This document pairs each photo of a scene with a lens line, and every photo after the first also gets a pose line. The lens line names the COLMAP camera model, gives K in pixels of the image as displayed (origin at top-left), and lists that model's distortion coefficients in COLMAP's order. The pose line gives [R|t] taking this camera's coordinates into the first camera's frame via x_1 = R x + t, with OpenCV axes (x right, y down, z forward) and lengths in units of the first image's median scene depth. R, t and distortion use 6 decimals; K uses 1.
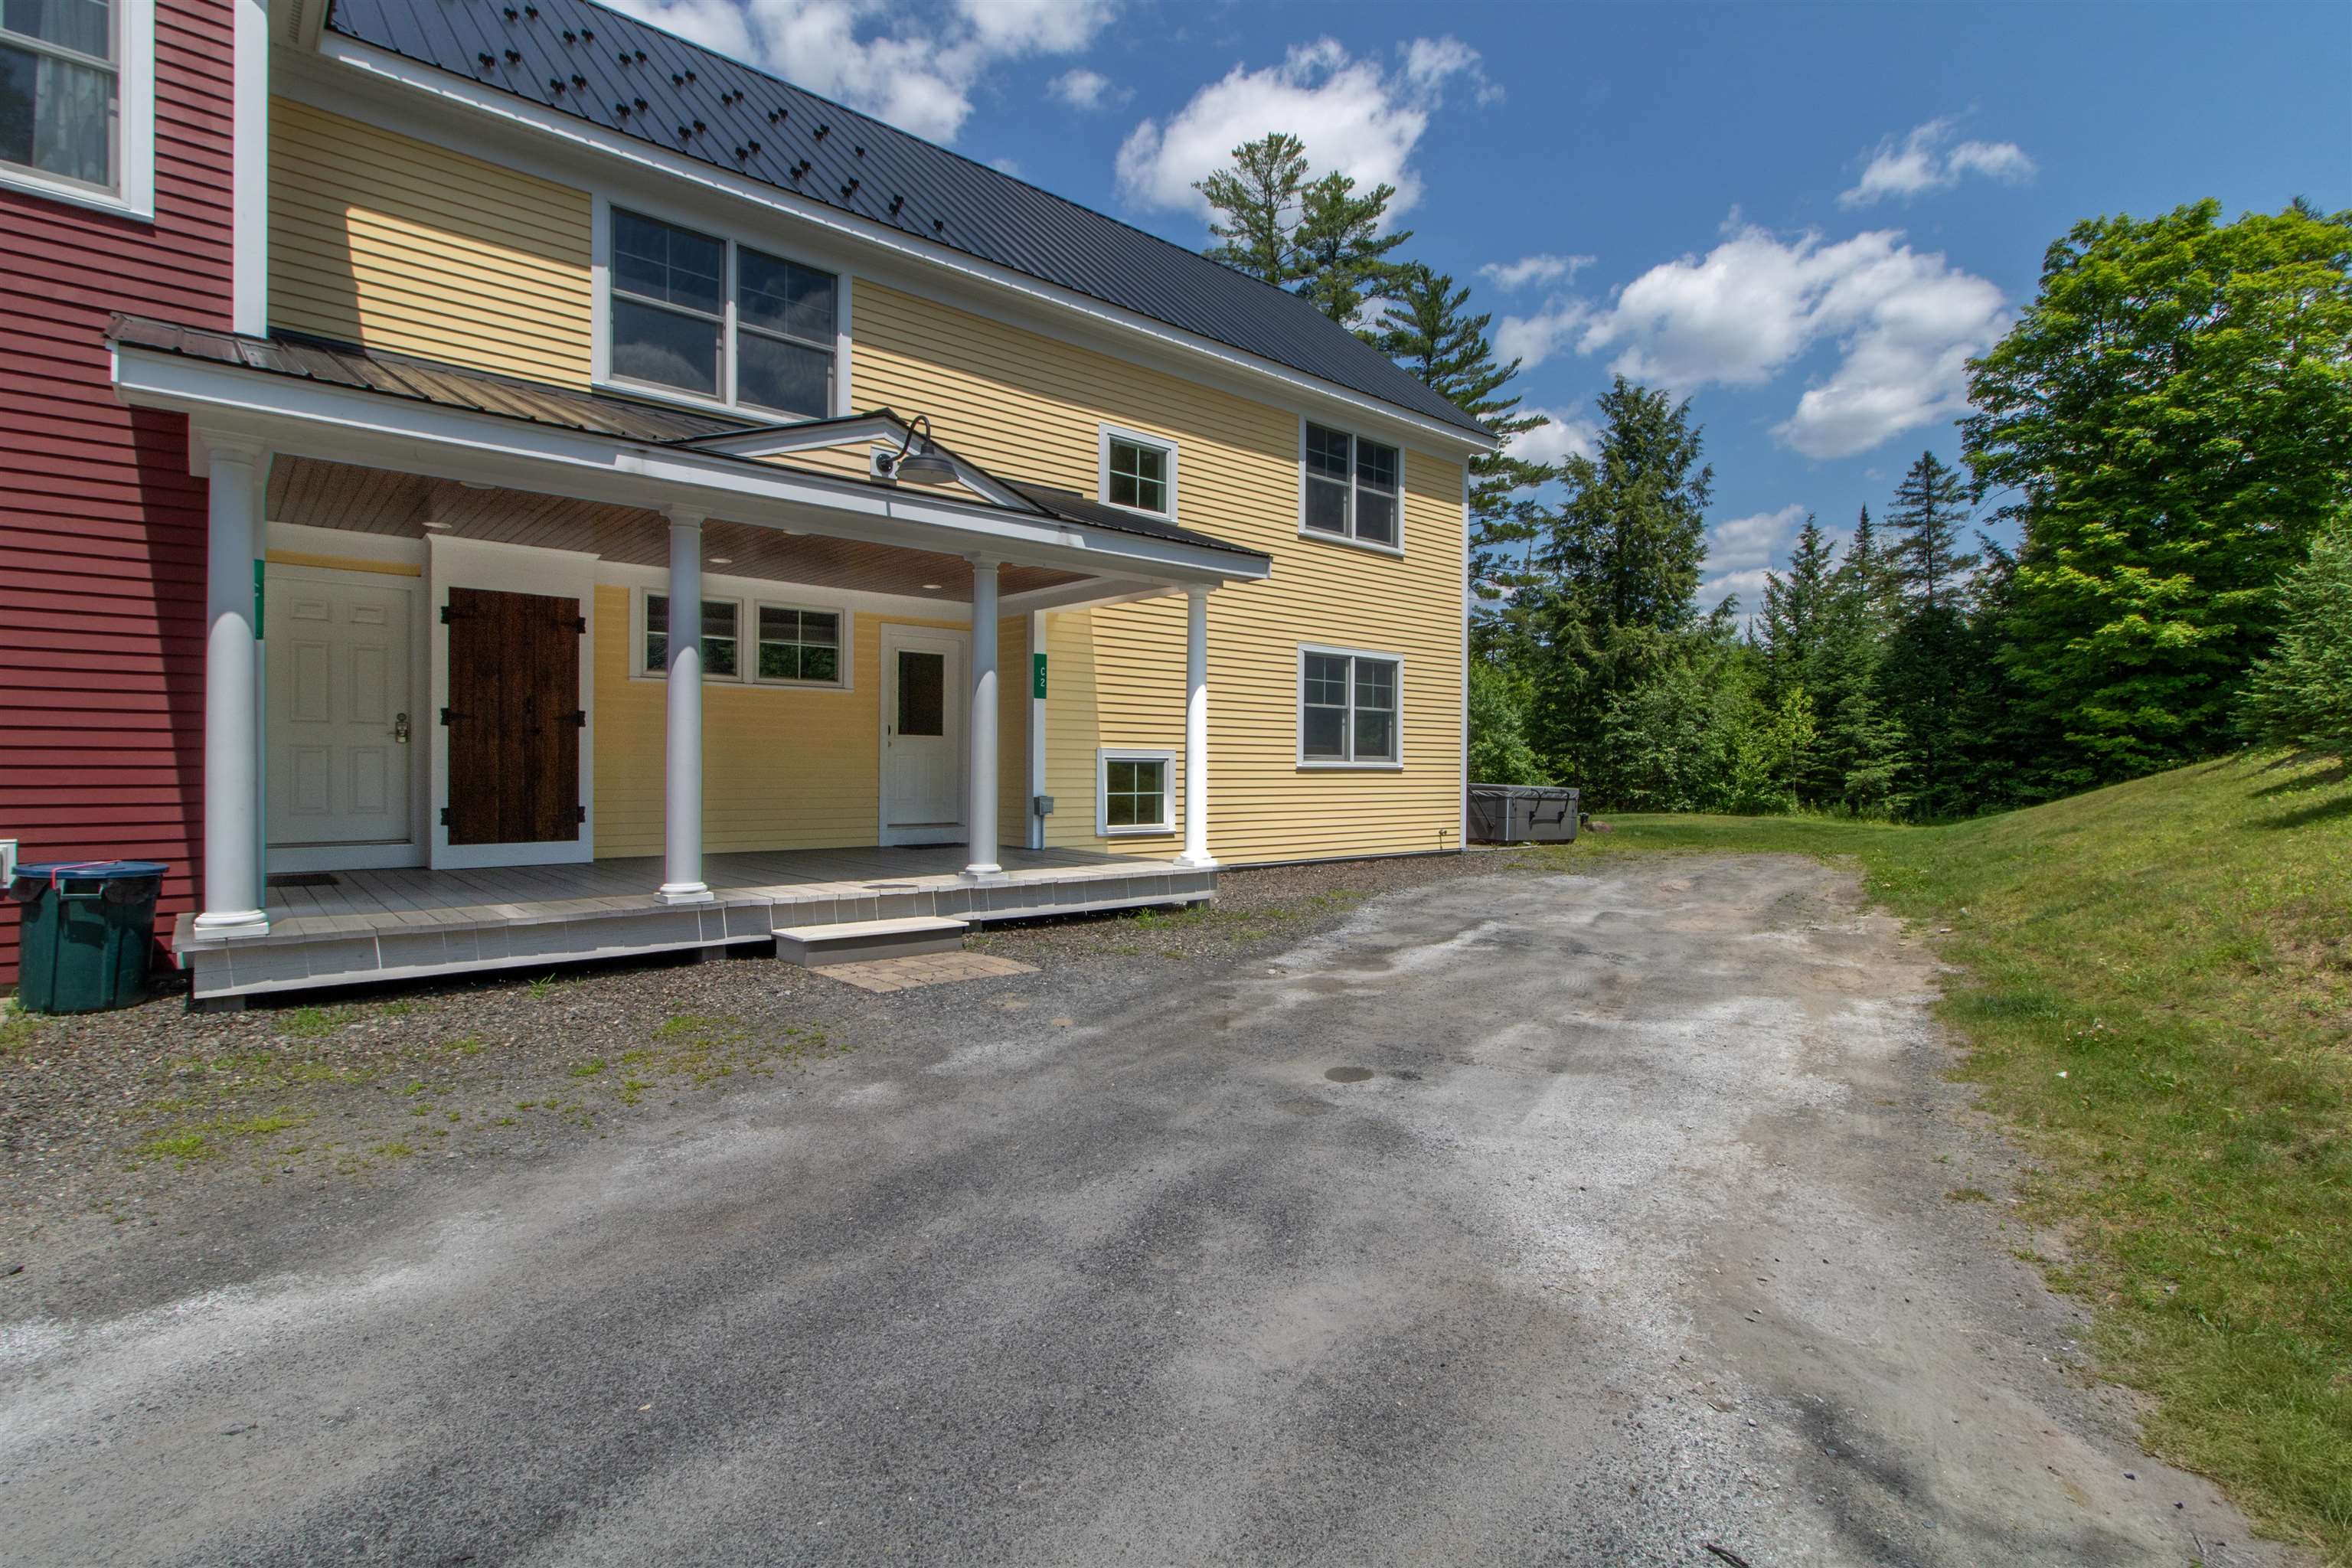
lens RADIAL K [[1118.8, 0, 1184.7], [0, 1118.8, 795.2], [0, 0, 1]] dist [0.001153, 0.000497]
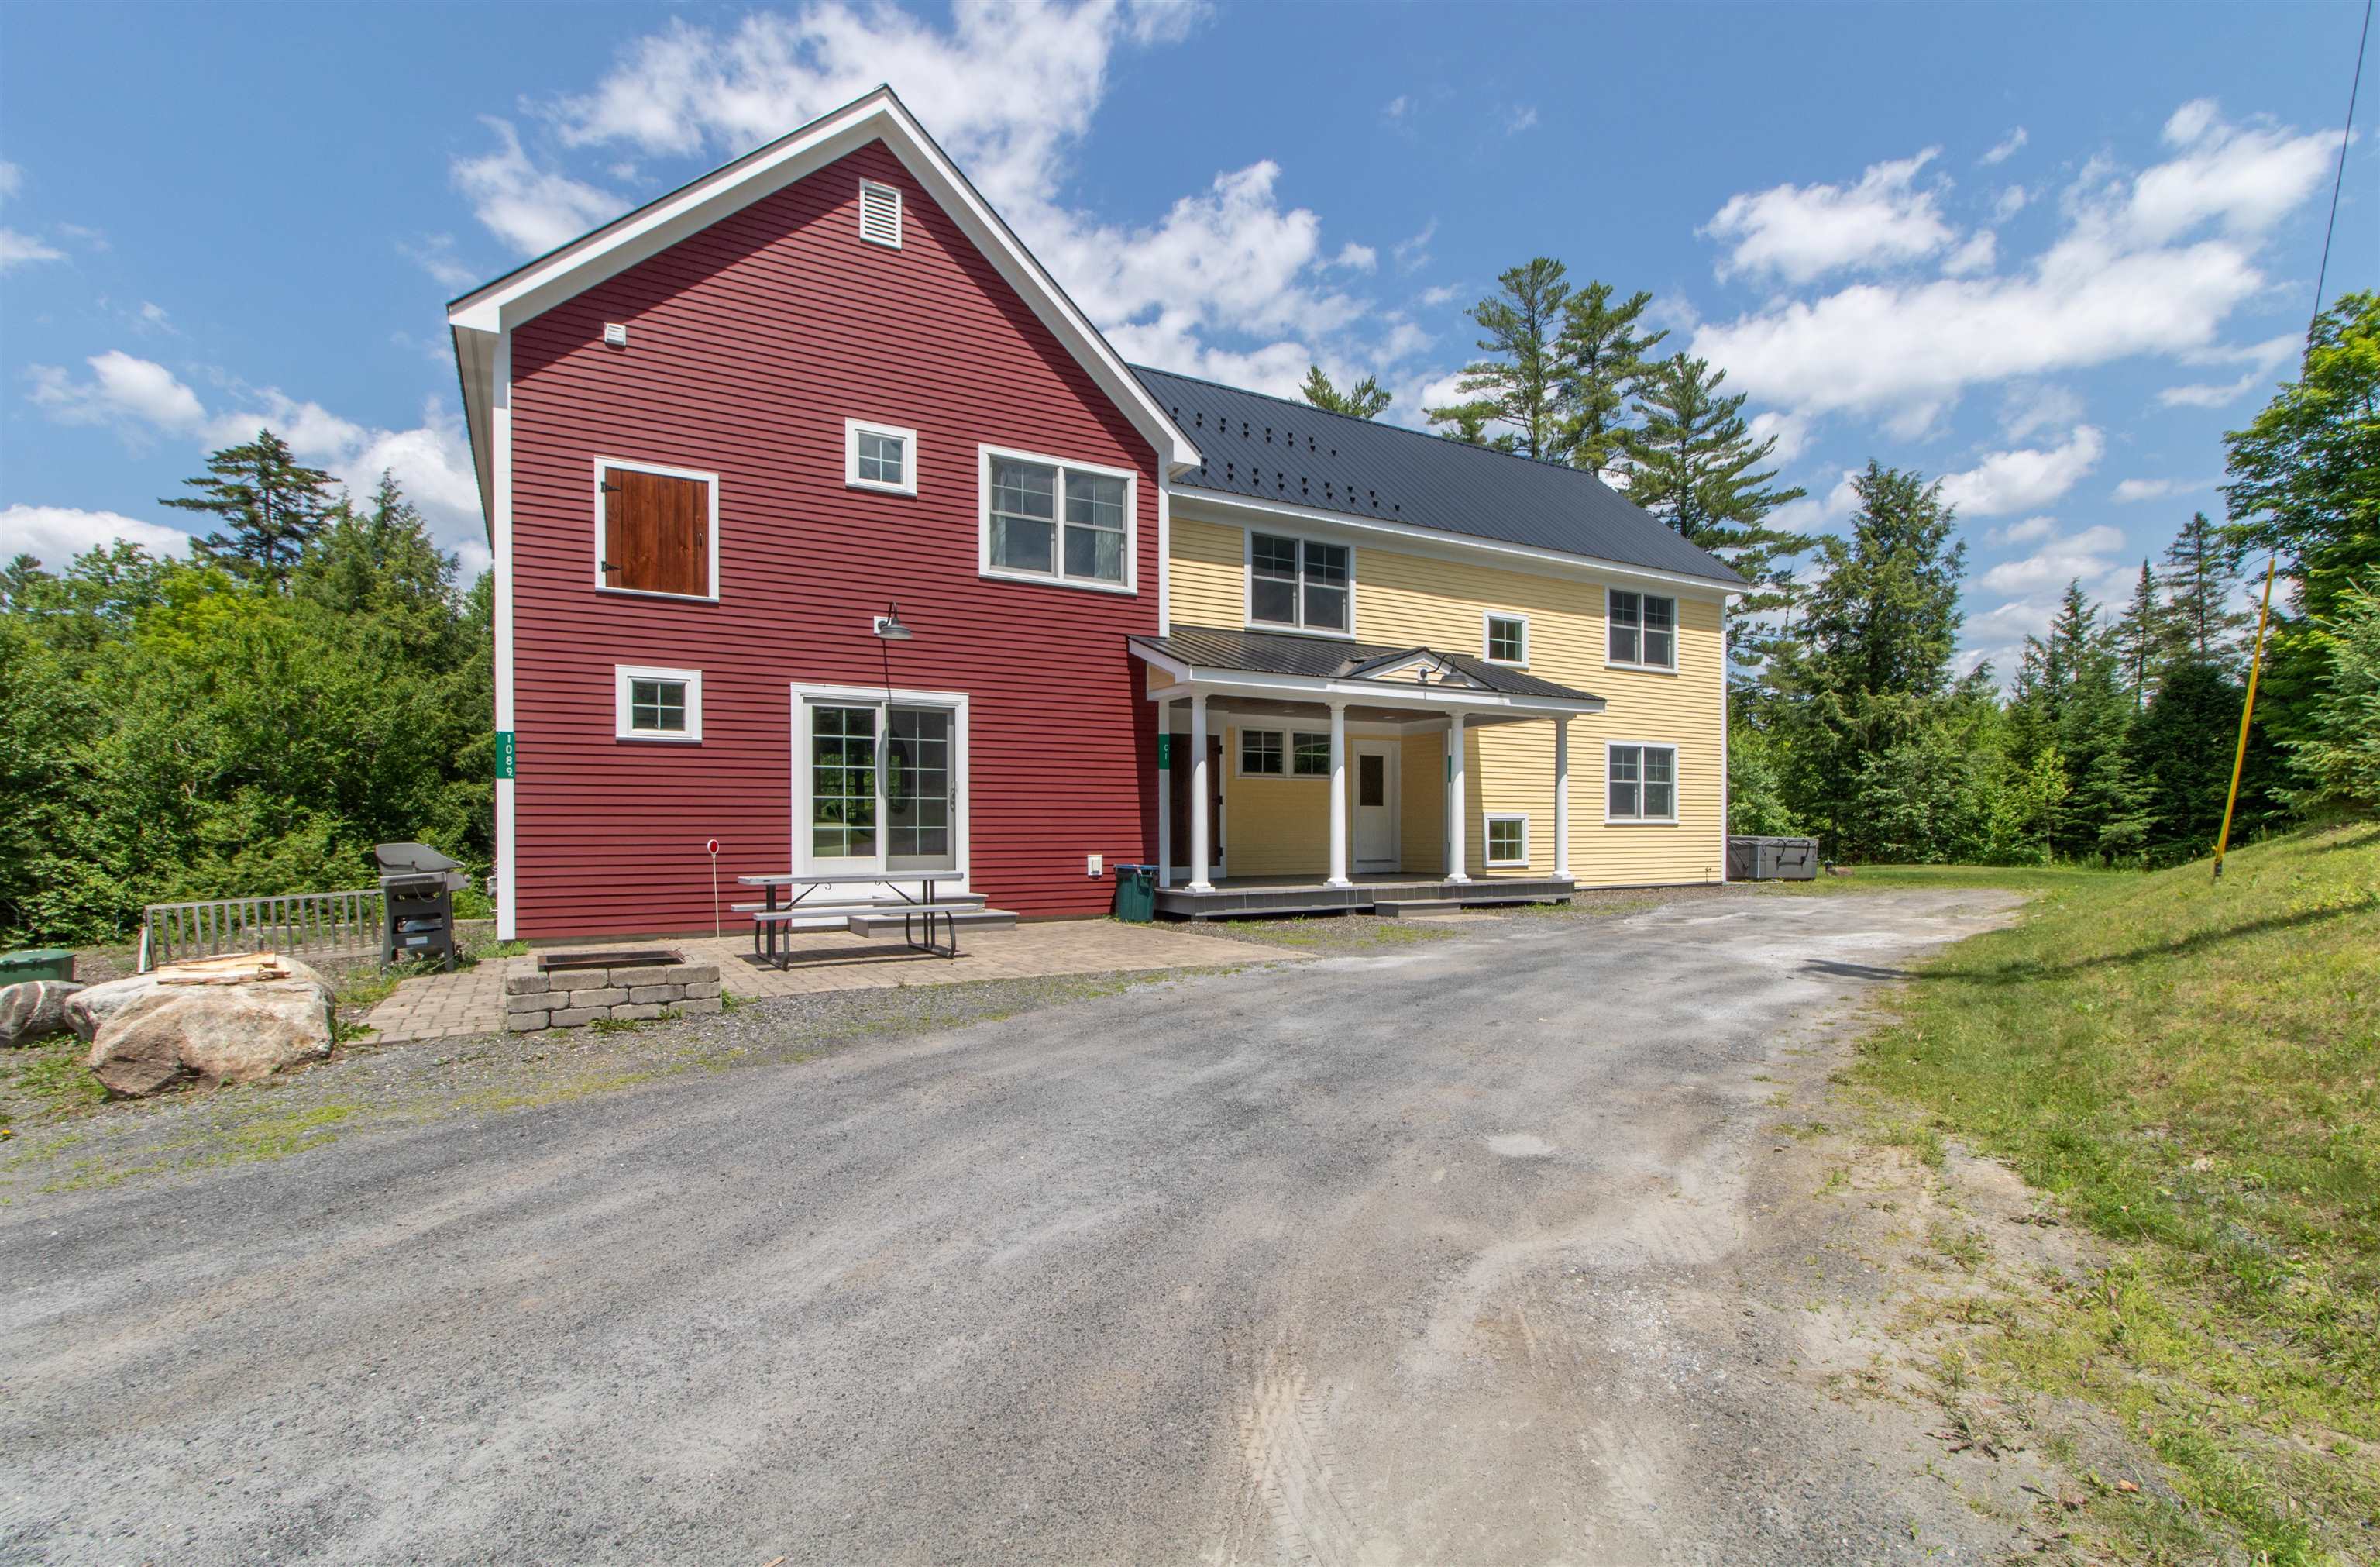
lens RADIAL K [[1224.3, 0, 1192.5], [0, 1224.3, 852.4], [0, 0, 1]] dist [0.001130, -0.000322]
pose [[0.986716, -0.005335, -0.162369, -0.073693], [0.004204, 0.999964, -0.007311, 0.009665], [0.162402, 0.006531, 0.986703, -0.288505]]
